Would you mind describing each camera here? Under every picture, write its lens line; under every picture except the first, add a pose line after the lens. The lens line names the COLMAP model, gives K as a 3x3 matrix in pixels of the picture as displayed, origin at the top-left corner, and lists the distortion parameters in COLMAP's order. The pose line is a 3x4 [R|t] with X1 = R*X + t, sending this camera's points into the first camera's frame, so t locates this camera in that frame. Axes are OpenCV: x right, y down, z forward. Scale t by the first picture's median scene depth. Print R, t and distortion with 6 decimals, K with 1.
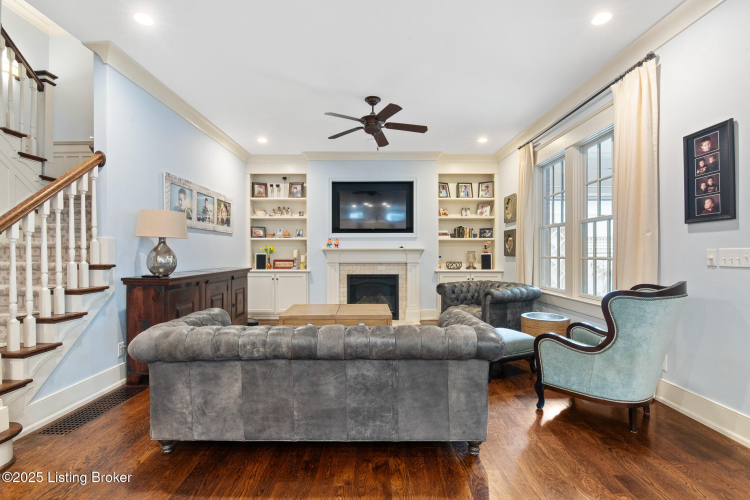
lens RADIAL K [[338.8, 0, 373.2], [0, 338.8, 256.4], [0, 0, 1]] dist [-0.001921, -0.007395]
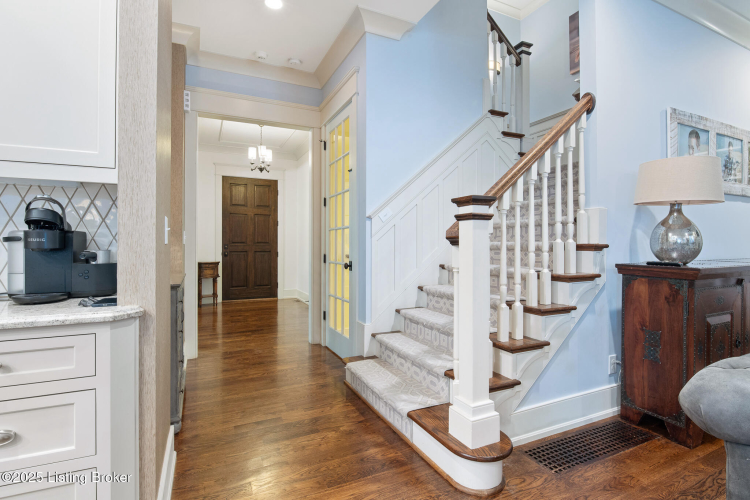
lens RADIAL K [[366.7, 0, 373.7], [0, 366.7, 245.0], [0, 0, 1]] dist [-0.003717, -0.001018]
pose [[0.429956, 0.000283, -0.902850, -0.229068], [-0.008499, 0.999957, -0.003734, 0.026571], [0.902810, 0.009279, 0.429939, 0.181681]]
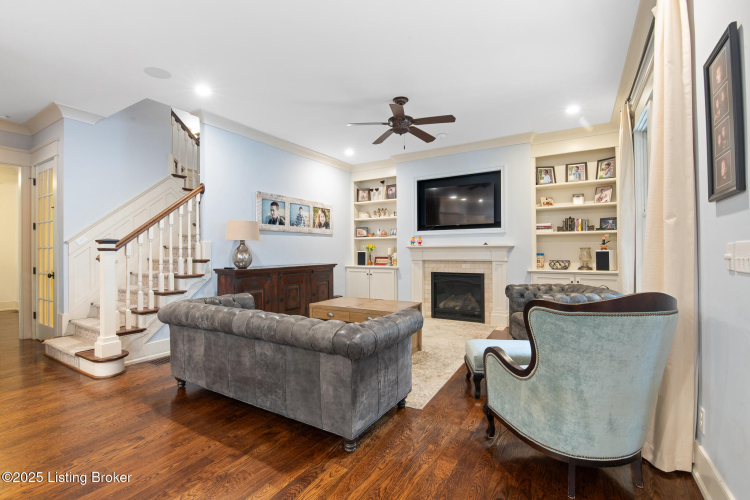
lens RADIAL K [[339.3, 0, 372.7], [0, 339.3, 251.4], [0, 0, 1]] dist [-0.003168, -0.001131]
pose [[0.851896, -0.003374, -0.523700, 0.497844], [-0.000054, 0.999979, -0.006529, -0.000925], [0.523711, 0.005590, 0.851878, 0.097601]]
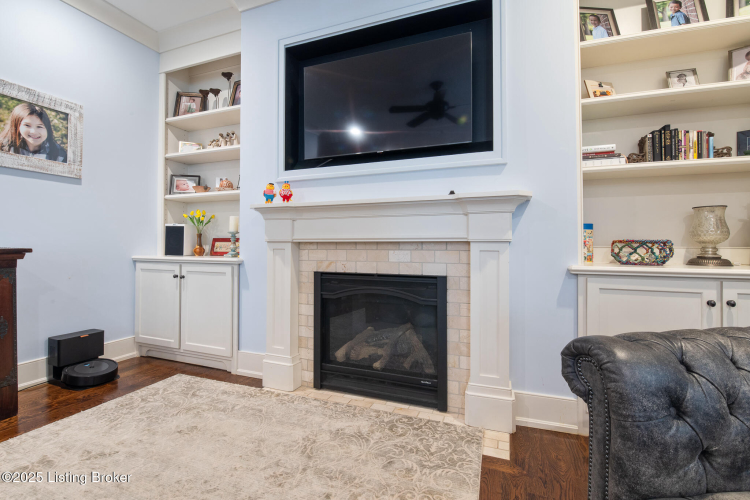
lens RADIAL K [[343.8, 0, 373.7], [0, 343.8, 240.9], [0, 0, 1]] dist [-0.012454, -0.000313]
pose [[0.929315, -0.001914, -0.369282, 0.222613], [-0.007061, 0.999712, -0.022950, 0.043933], [0.369220, 0.023935, 0.929034, 1.088183]]
